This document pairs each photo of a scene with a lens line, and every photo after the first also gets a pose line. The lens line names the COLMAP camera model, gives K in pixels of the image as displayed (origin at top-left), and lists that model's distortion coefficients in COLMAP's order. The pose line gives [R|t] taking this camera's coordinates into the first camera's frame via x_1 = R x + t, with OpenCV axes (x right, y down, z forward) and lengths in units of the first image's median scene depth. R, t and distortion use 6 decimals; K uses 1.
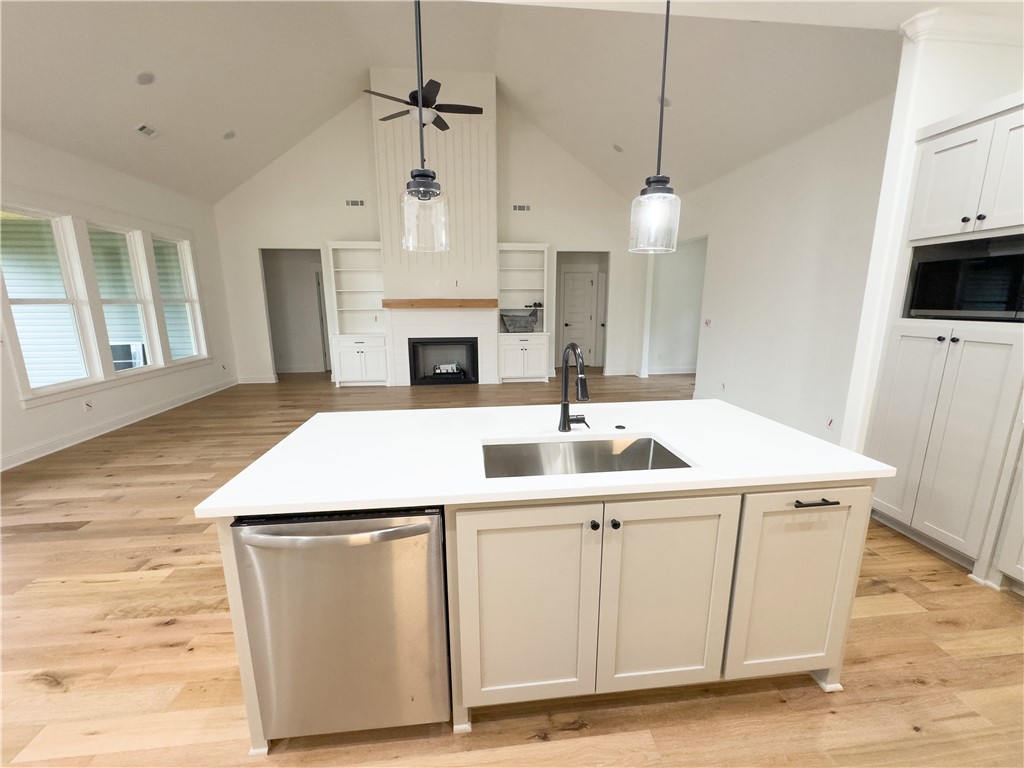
lens RADIAL K [[407.9, 0, 512.0], [0, 407.9, 384.0], [0, 0, 1]] dist [0.000812, 0.000018]
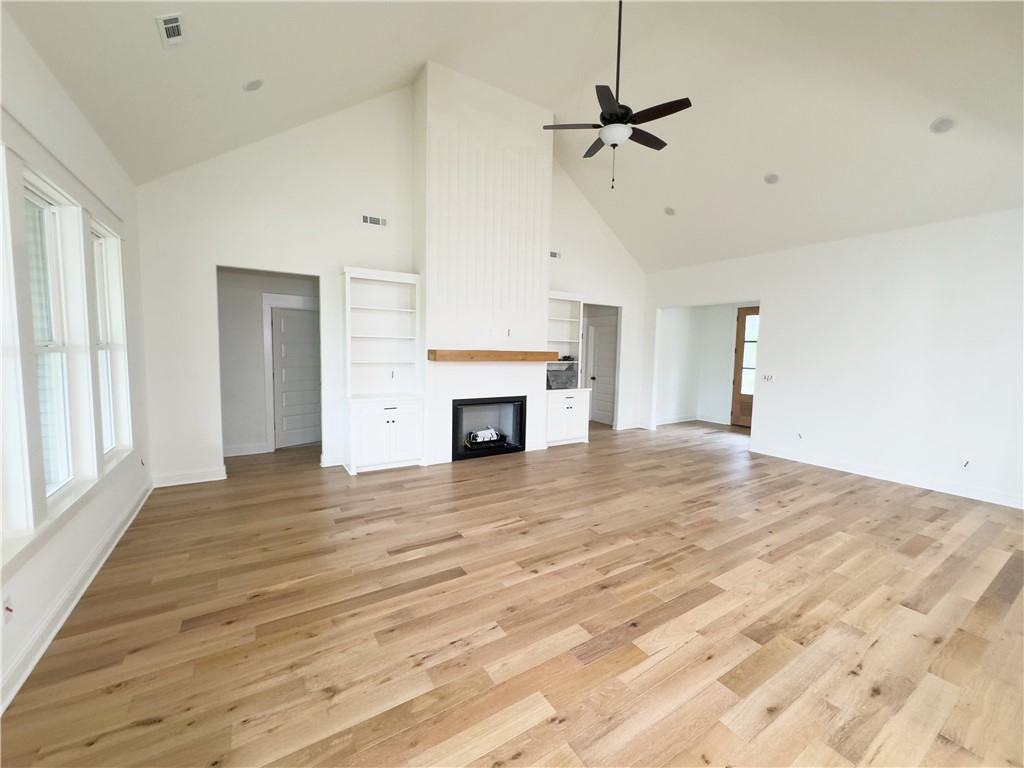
lens RADIAL K [[407.9, 0, 512.0], [0, 407.9, 384.0], [0, 0, 1]] dist [0.000812, 0.000018]
pose [[0.895183, -0.017418, 0.445359, -0.487343], [0.069452, 0.992481, -0.100785, -0.056017], [-0.440255, 0.121152, 0.889662, 0.260395]]
